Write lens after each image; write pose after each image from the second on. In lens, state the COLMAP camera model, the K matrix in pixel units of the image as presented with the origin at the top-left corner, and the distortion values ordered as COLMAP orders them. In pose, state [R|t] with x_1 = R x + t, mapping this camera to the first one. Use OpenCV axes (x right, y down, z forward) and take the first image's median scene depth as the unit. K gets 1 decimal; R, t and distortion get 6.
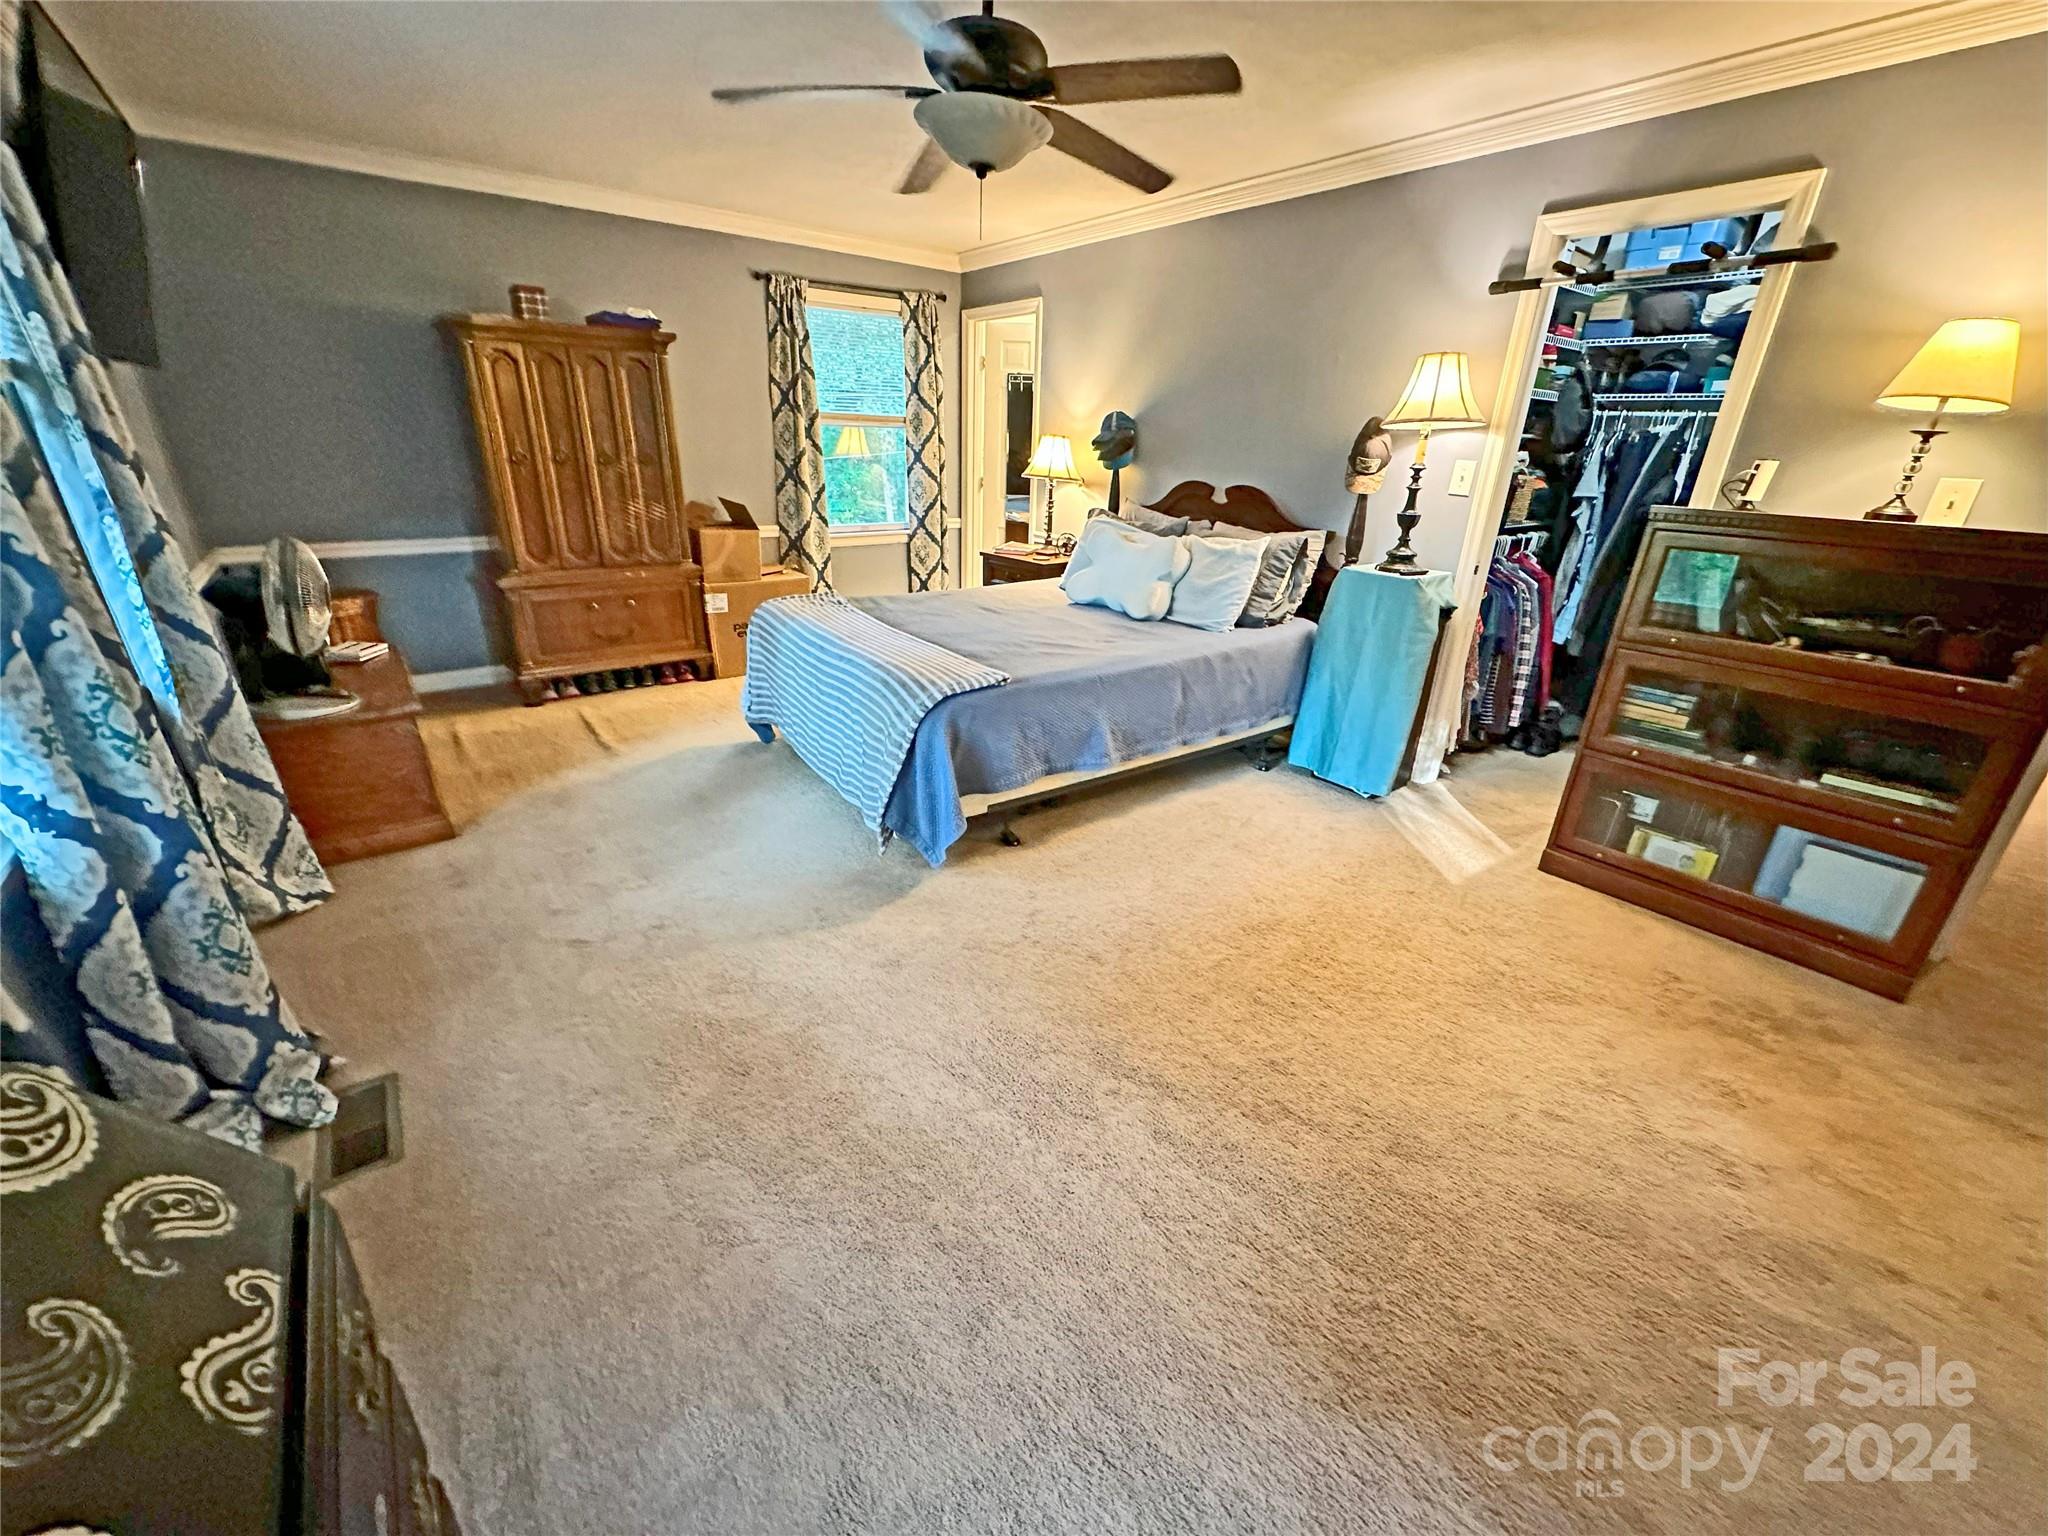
lens RADIAL K [[816.8, 0, 1023.0], [0, 816.8, 767.8], [0, 0, 1]] dist [-0.000949, -0.000008]
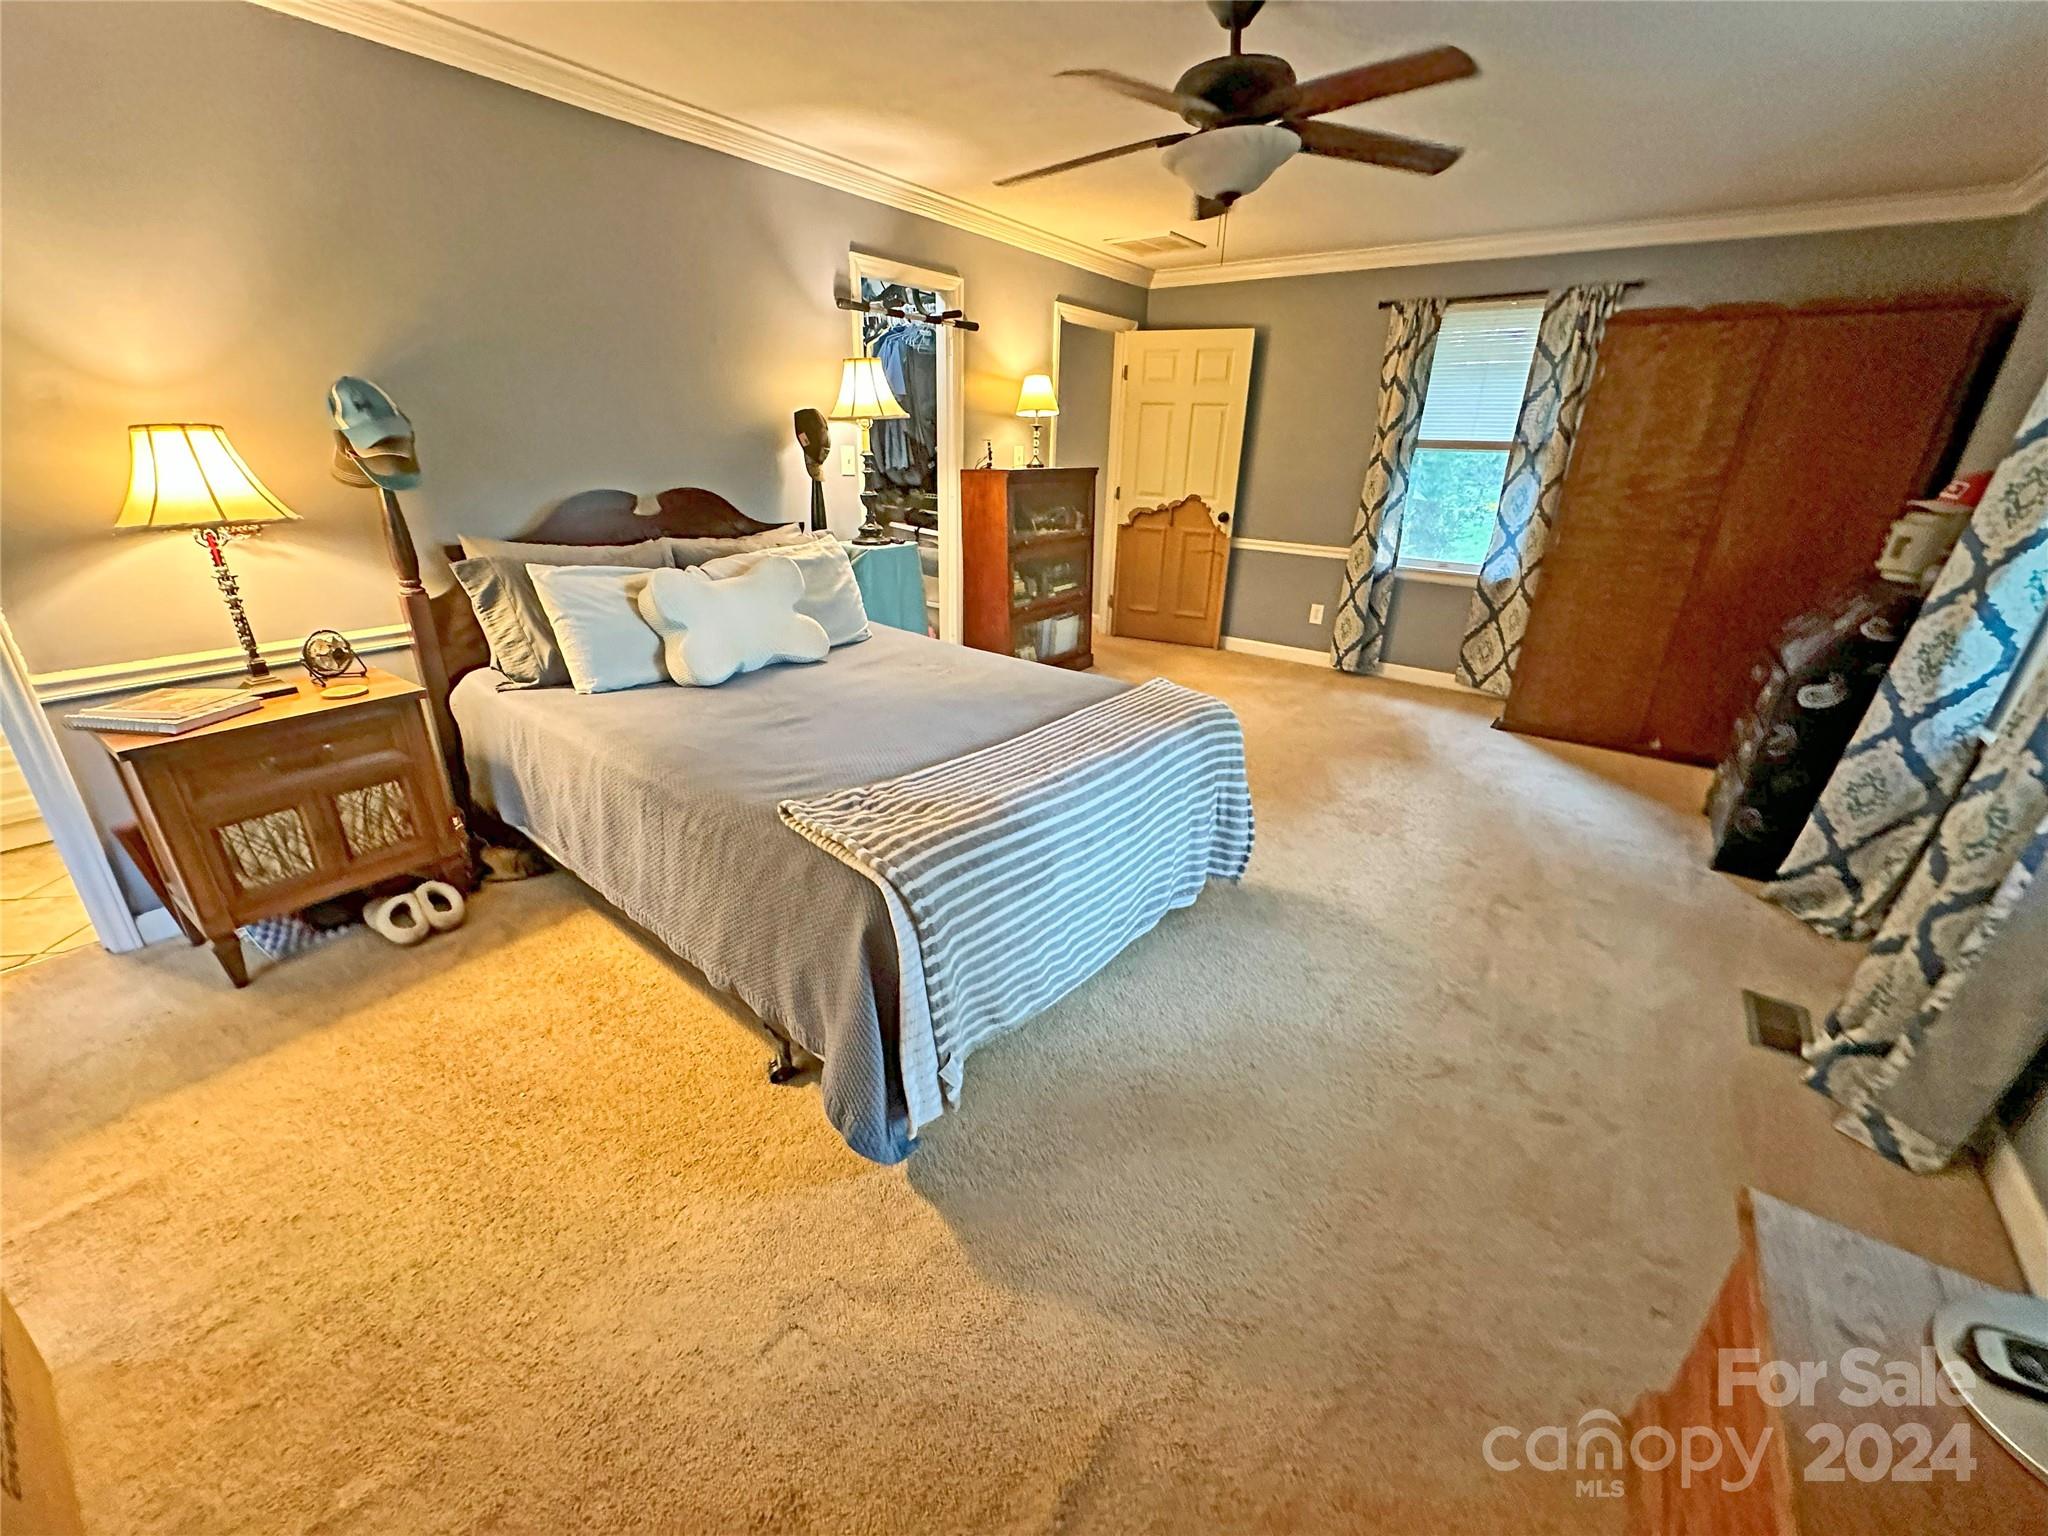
lens RADIAL K [[816.8, 0, 1023.0], [0, 816.8, 767.8], [0, 0, 1]] dist [-0.000949, -0.000008]
pose [[-0.269431, -0.398291, 0.876796, -0.722688], [0.332255, 0.816115, 0.472824, -0.443247], [-0.903888, 0.418713, -0.087552, 1.002231]]
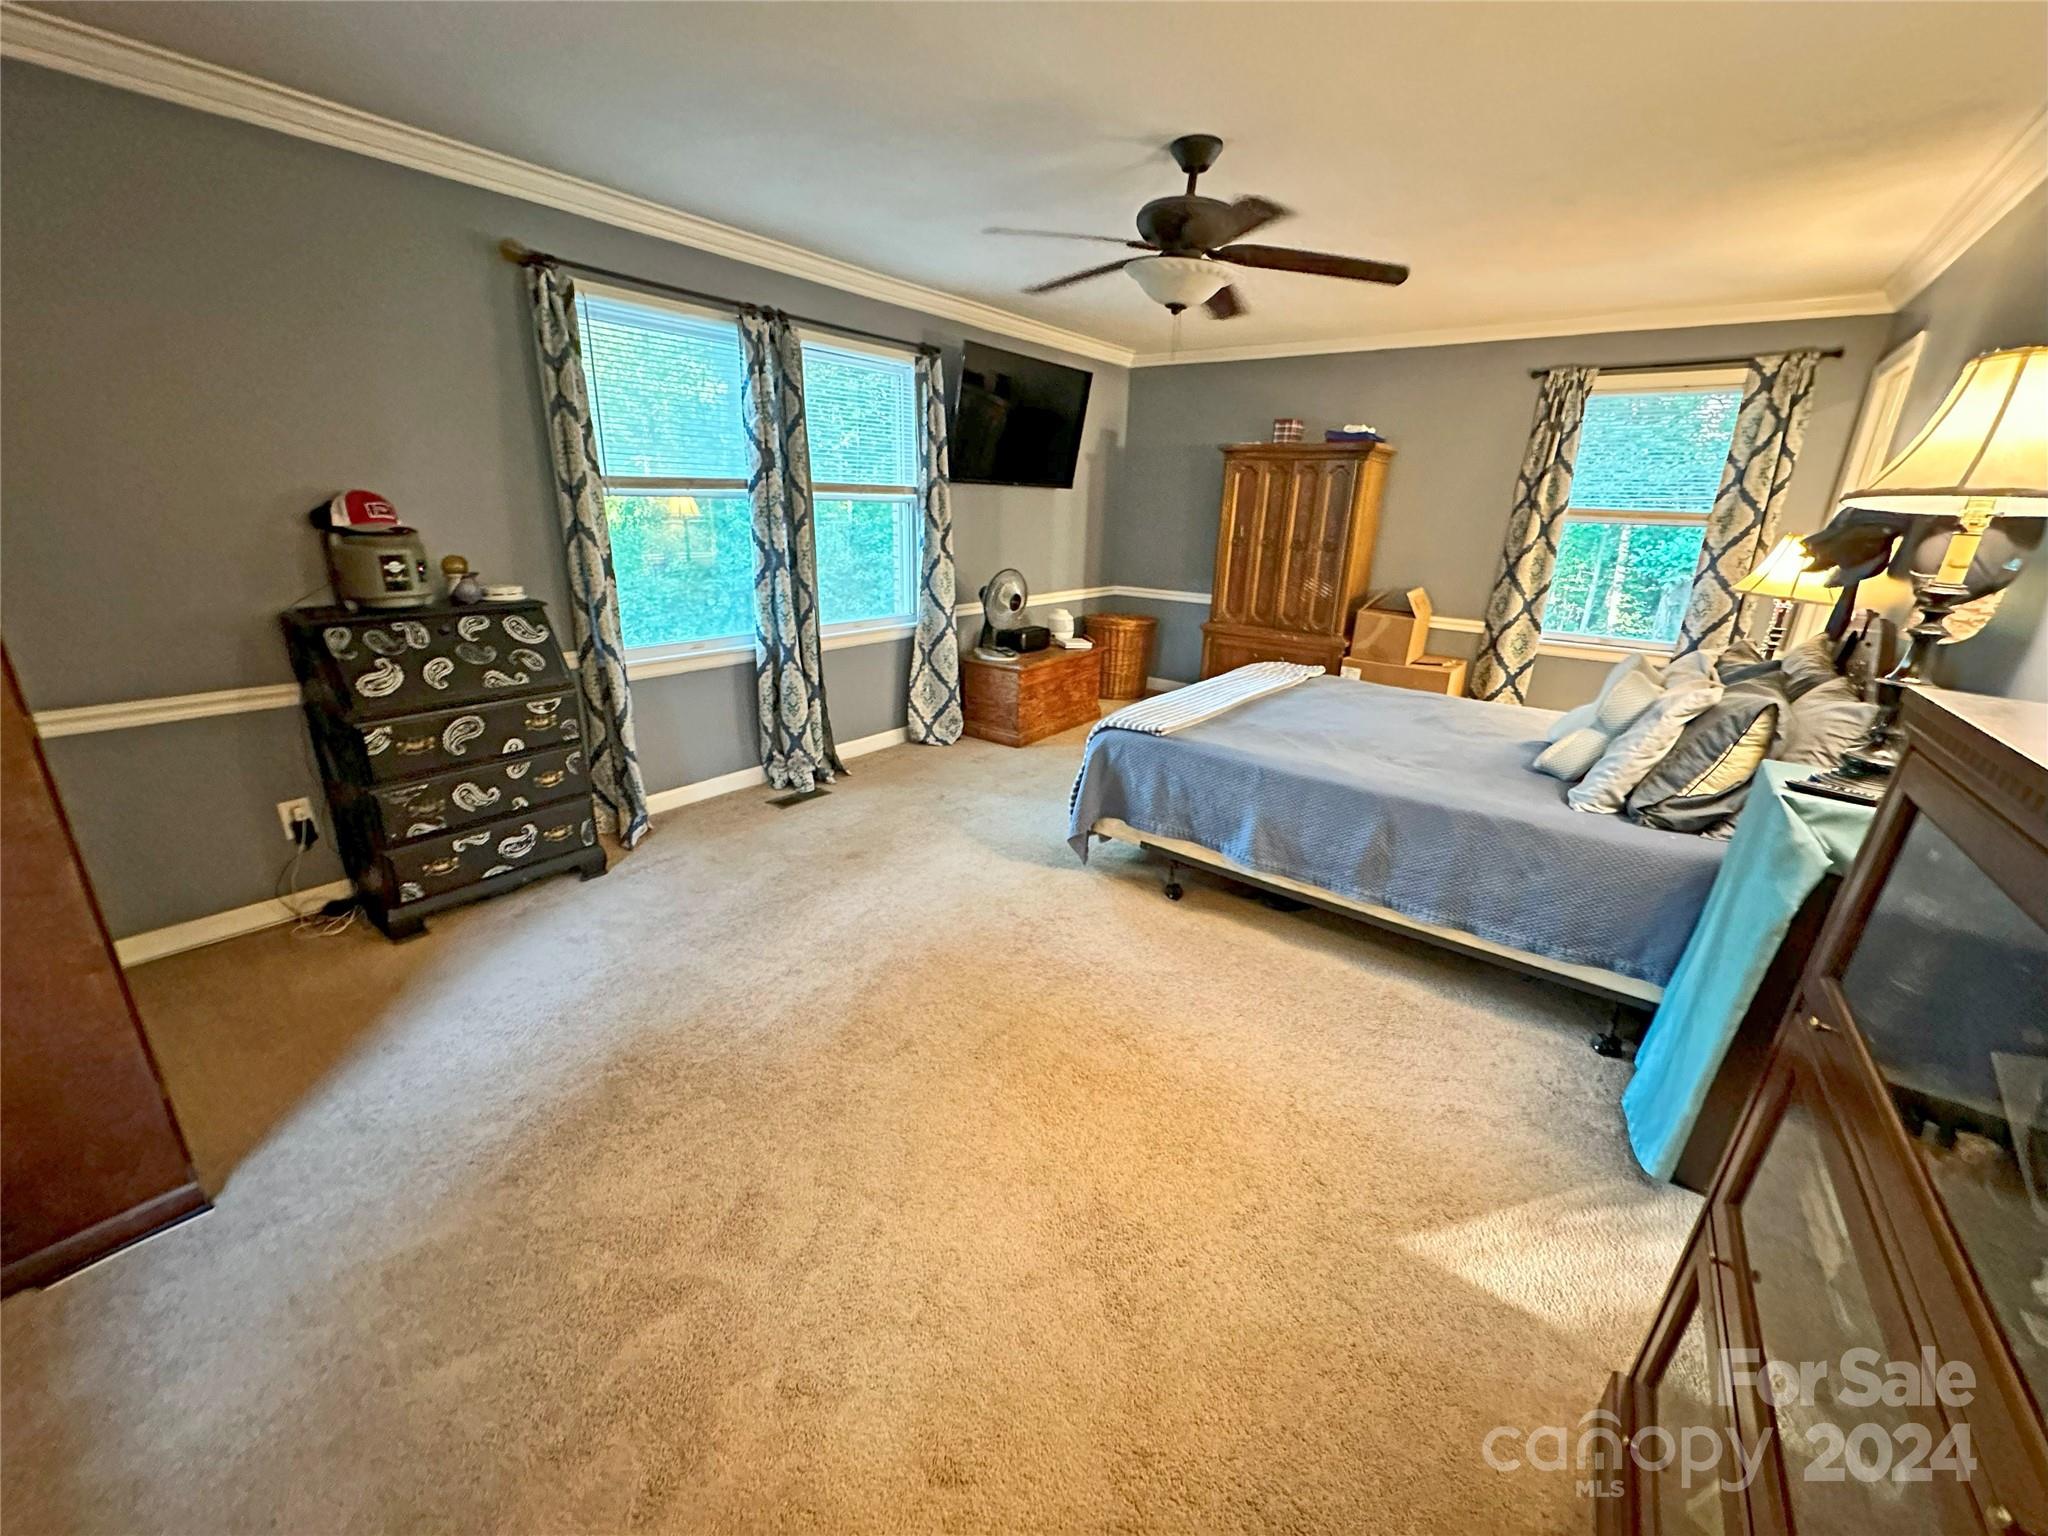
lens RADIAL K [[816.8, 0, 1023.0], [0, 816.8, 767.8], [0, 0, 1]] dist [-0.000949, -0.000008]
pose [[0.266054, 0.280263, -0.922317, 0.742146], [-0.386184, 0.907652, 0.164407, -0.134110], [0.883220, 0.312443, 0.349717, 0.358071]]
